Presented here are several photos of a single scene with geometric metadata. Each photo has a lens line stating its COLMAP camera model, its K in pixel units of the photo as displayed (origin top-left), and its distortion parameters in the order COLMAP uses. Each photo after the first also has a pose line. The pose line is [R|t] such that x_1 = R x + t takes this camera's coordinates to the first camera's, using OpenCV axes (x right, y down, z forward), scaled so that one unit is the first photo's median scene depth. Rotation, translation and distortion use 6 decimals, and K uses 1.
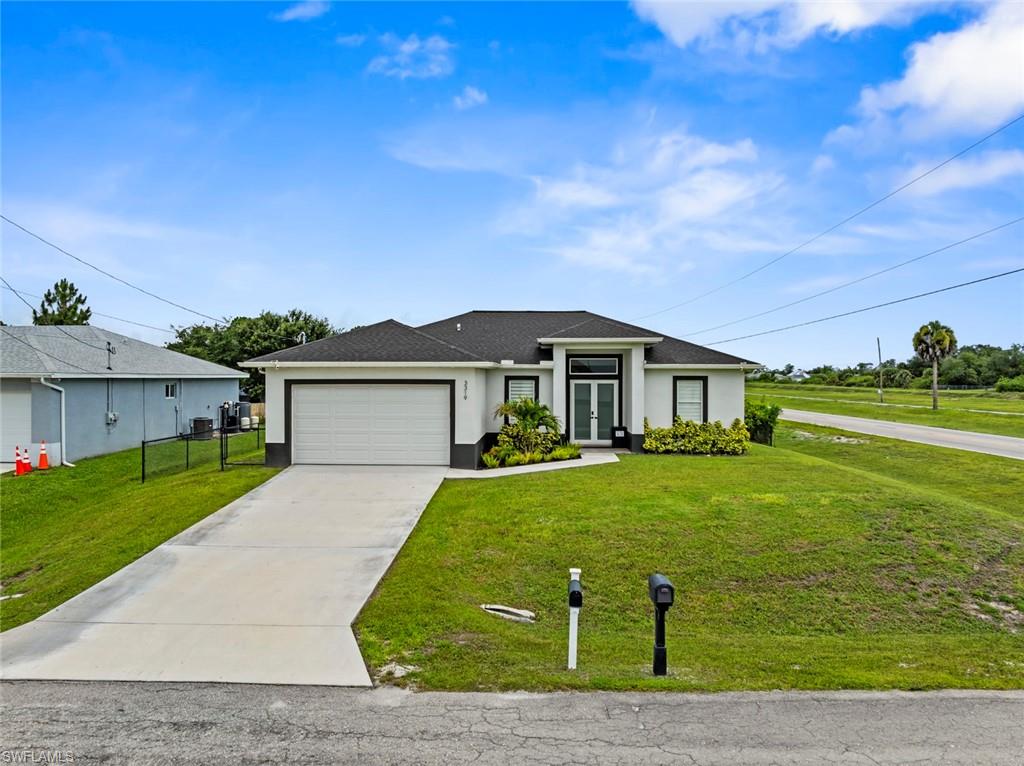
lens RADIAL K [[724.5, 0, 513.5], [0, 724.5, 367.0], [0, 0, 1]] dist [-0.032326, 0.006726]
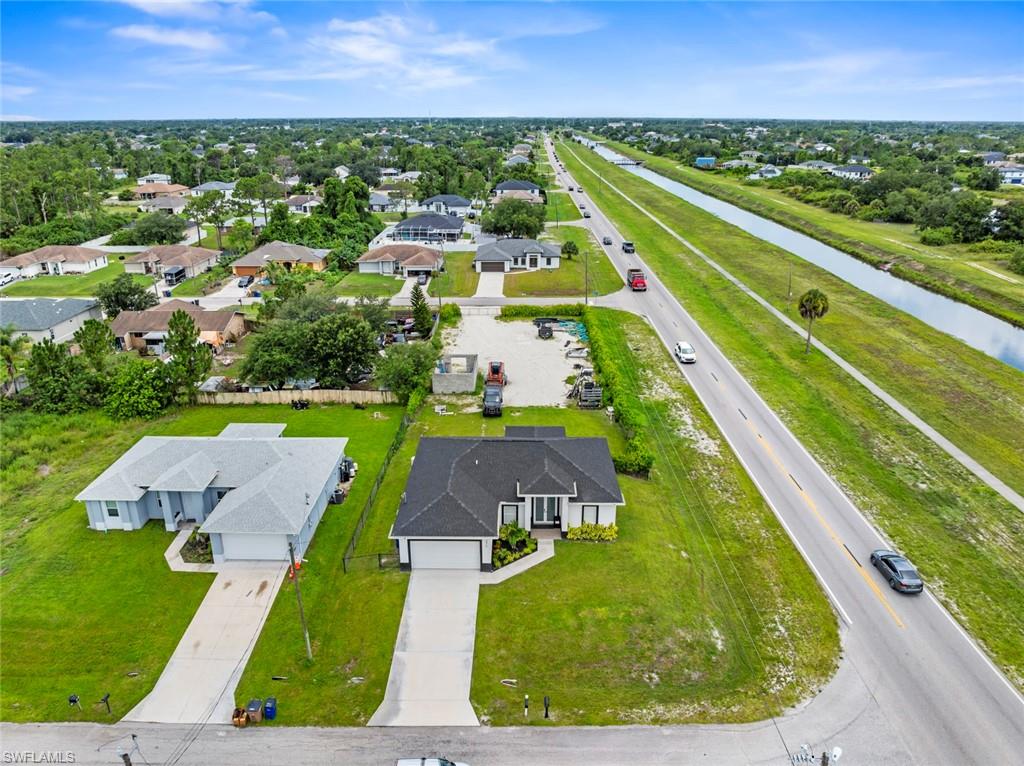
lens RADIAL K [[724.5, 0, 513.5], [0, 724.5, 367.0], [0, 0, 1]] dist [-0.032326, 0.006726]
pose [[0.999600, -0.011611, 0.025807, -0.028040], [0.002340, 0.942741, 0.333516, -1.073780], [-0.028202, -0.333322, 0.942391, -0.841800]]
